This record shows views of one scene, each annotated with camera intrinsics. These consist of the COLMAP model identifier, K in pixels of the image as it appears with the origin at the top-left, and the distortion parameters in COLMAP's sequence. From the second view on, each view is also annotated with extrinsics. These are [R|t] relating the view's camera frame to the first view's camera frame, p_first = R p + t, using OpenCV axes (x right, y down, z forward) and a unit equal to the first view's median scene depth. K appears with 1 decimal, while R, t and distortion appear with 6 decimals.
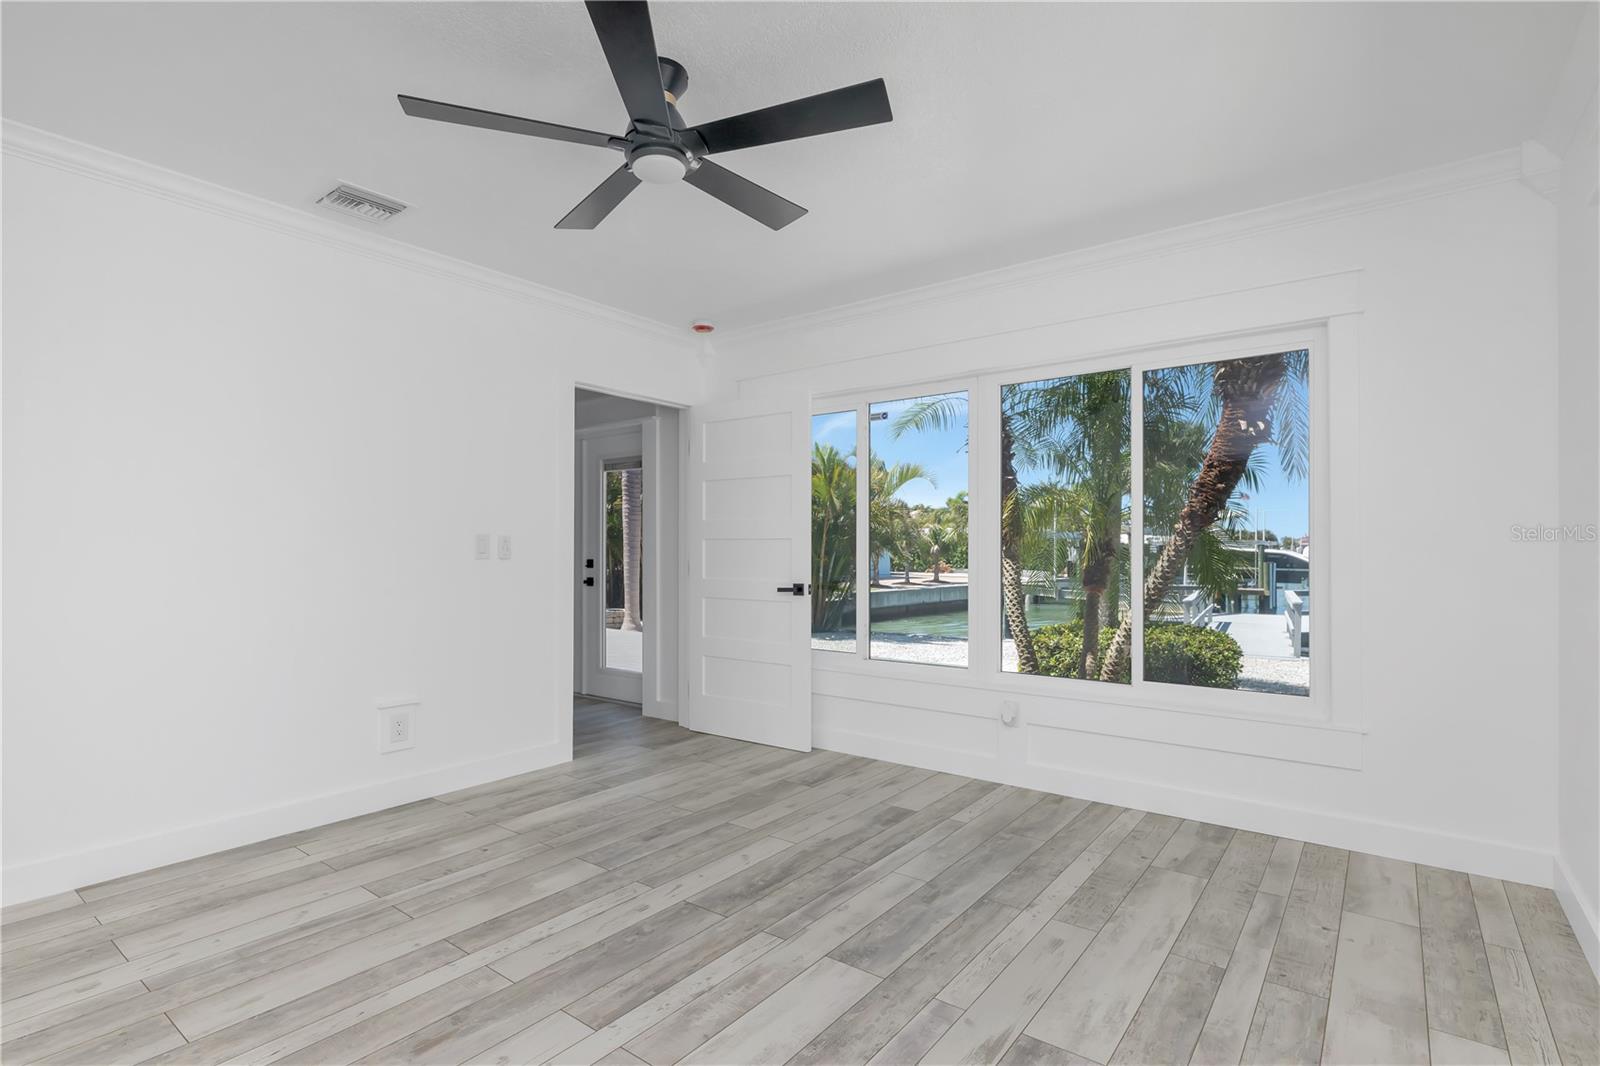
lens RADIAL K [[766.8, 0, 804.8], [0, 766.8, 545.7], [0, 0, 1]] dist [-0.004690, 0.000270]
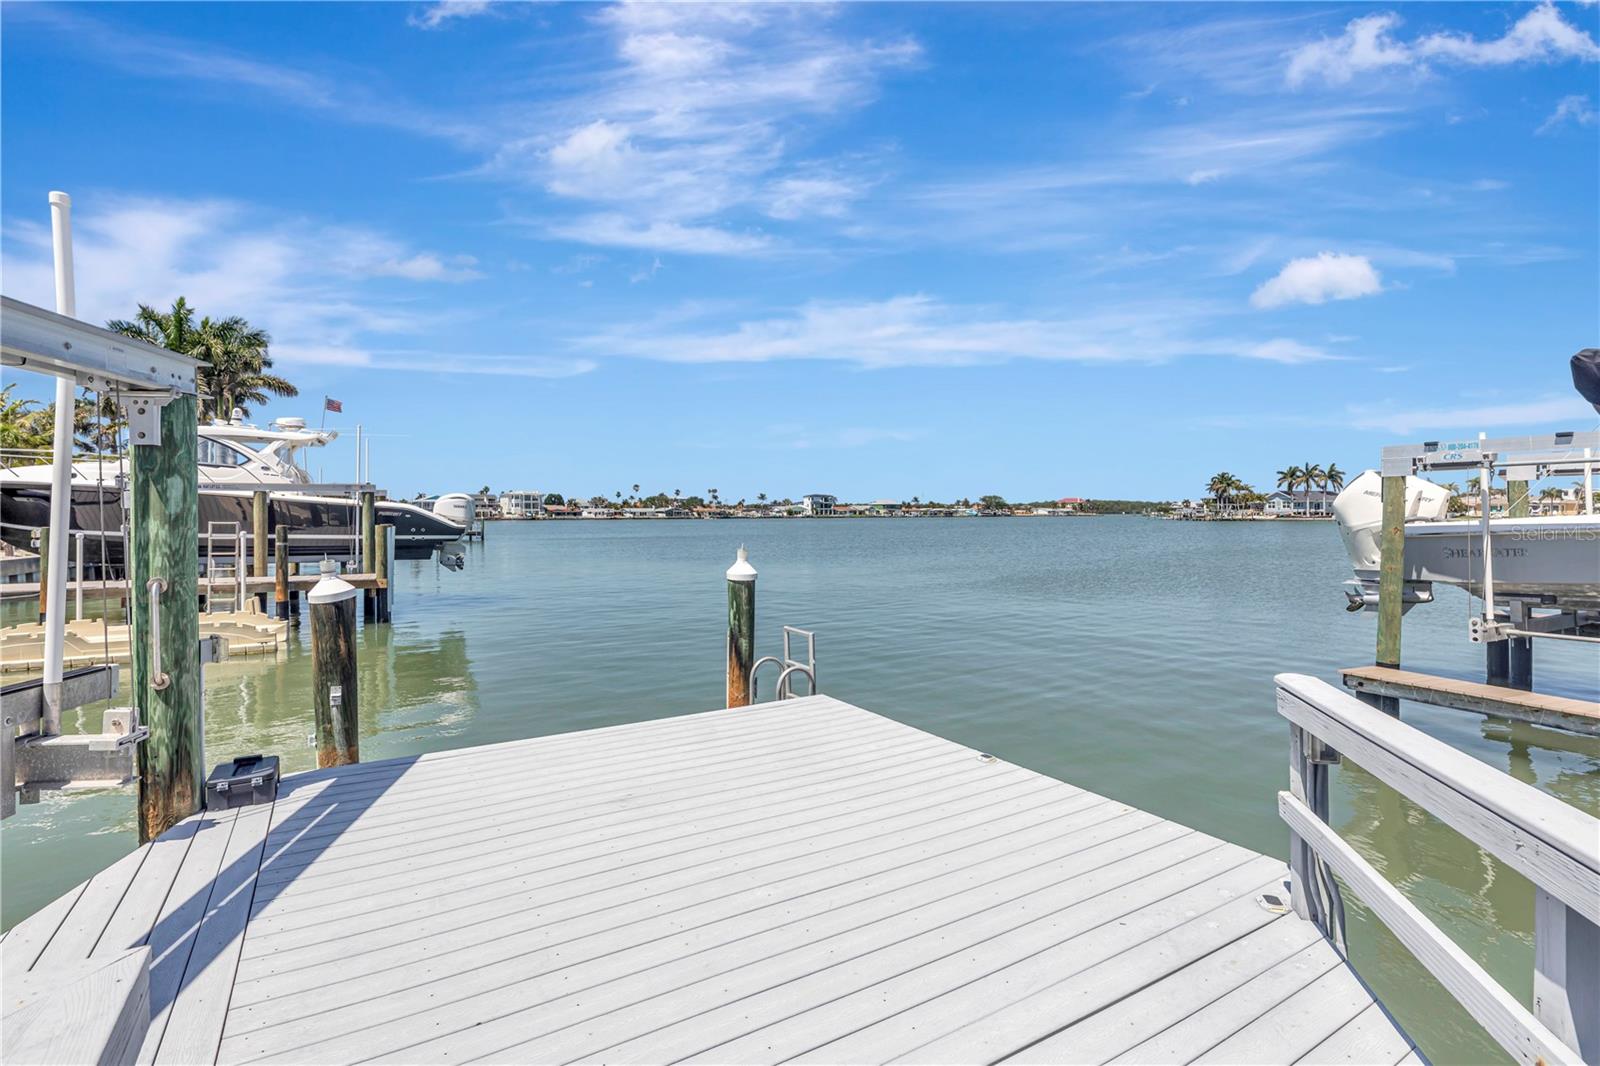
lens RADIAL K [[748.1, 0, 801.9], [0, 748.1, 520.2], [0, 0, 1]] dist [-0.003921, 0.000272]
pose [[0.452588, -0.011213, 0.891649, 0.252729], [-0.004346, 0.999881, 0.014781, 0.008627], [-0.891709, -0.010565, 0.452486, 0.465793]]
